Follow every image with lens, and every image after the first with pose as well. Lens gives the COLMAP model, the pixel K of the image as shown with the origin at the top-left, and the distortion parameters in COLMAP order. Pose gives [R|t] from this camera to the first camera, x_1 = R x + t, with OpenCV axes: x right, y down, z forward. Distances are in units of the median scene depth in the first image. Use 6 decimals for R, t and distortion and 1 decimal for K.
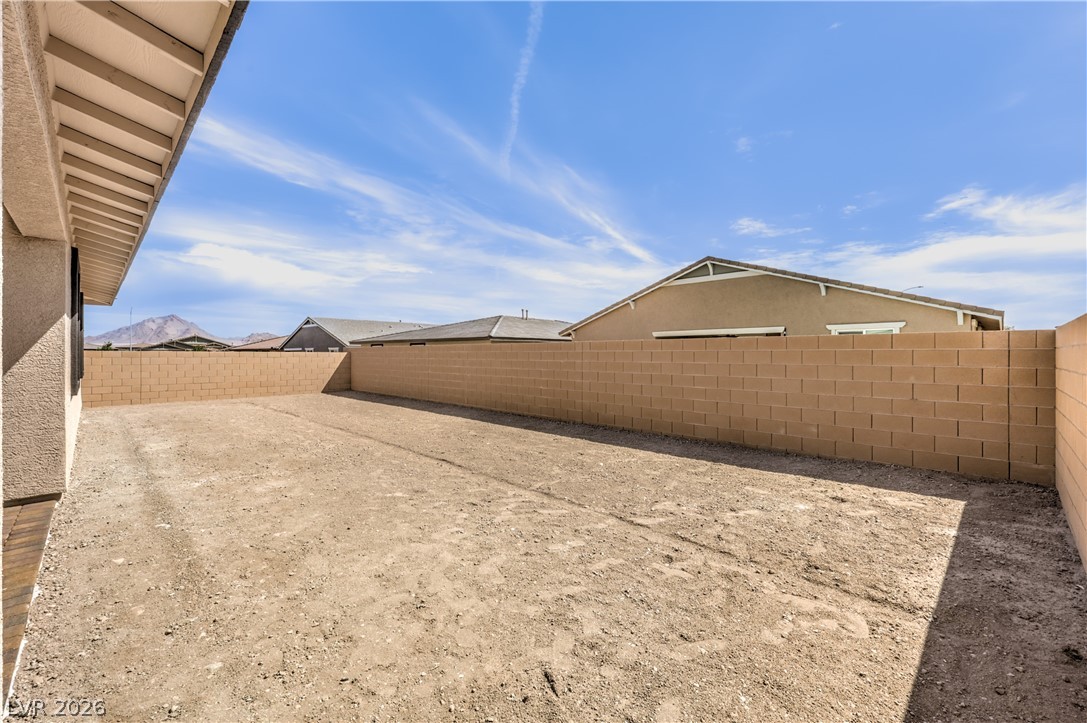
lens RADIAL K [[443.6, 0, 548.7], [0, 443.6, 359.9], [0, 0, 1]] dist [-0.000618, 0.000143]
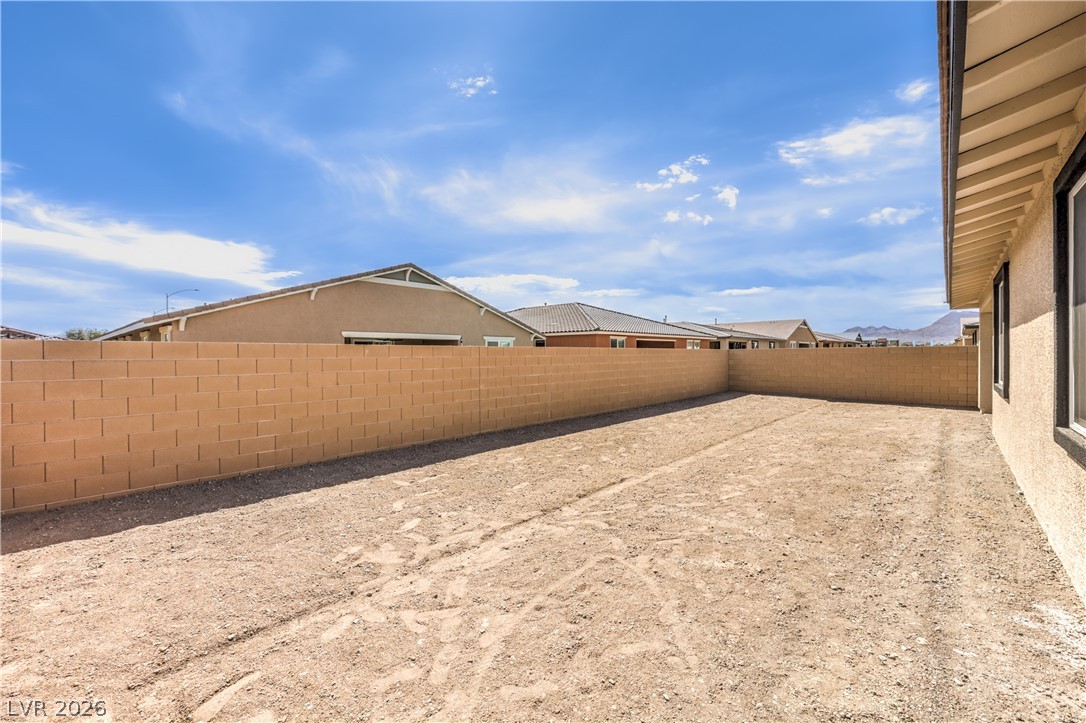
lens RADIAL K [[443.2, 0, 548.2], [0, 443.2, 359.9], [0, 0, 1]] dist [-0.000618, 0.000143]
pose [[-0.037764, -0.011703, 0.999218, -0.977737], [0.019945, 0.999723, 0.012463, -0.019853], [-0.999088, 0.020400, -0.037520, 1.023170]]
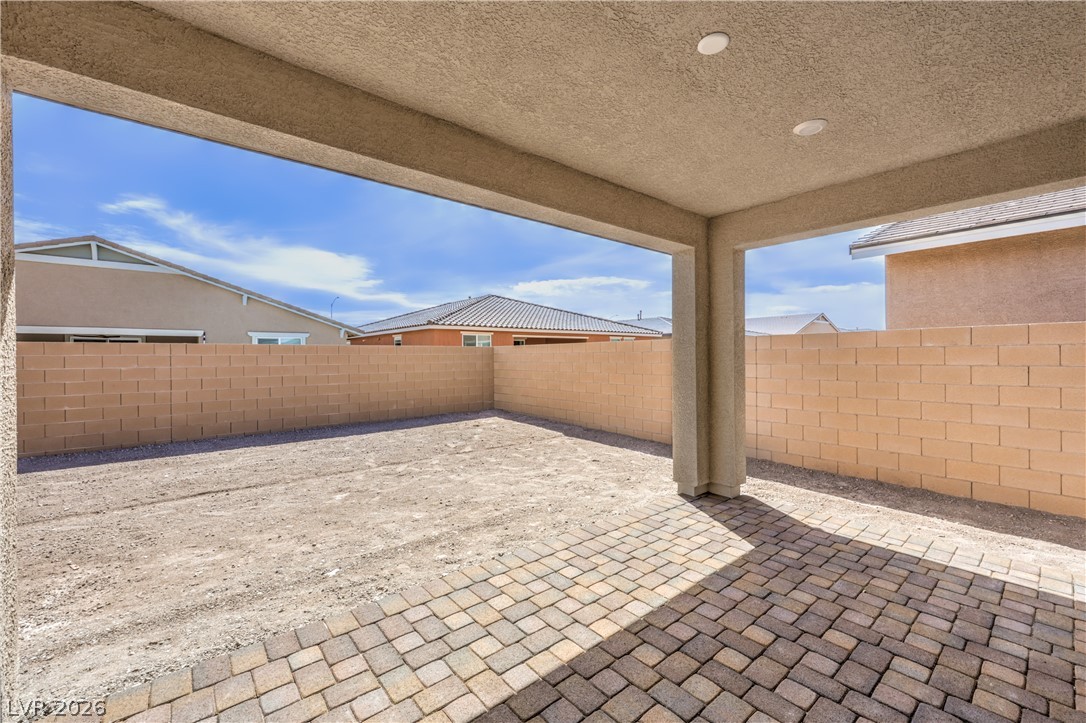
lens RADIAL K [[447.6, 0, 546.6], [0, 447.6, 368.4], [0, 0, 1]] dist [0.001684, -0.000016]
pose [[0.096314, -0.028395, 0.994946, -0.518191], [0.019749, 0.999451, 0.026612, -0.002108], [-0.995155, 0.017086, 0.096822, 0.170488]]
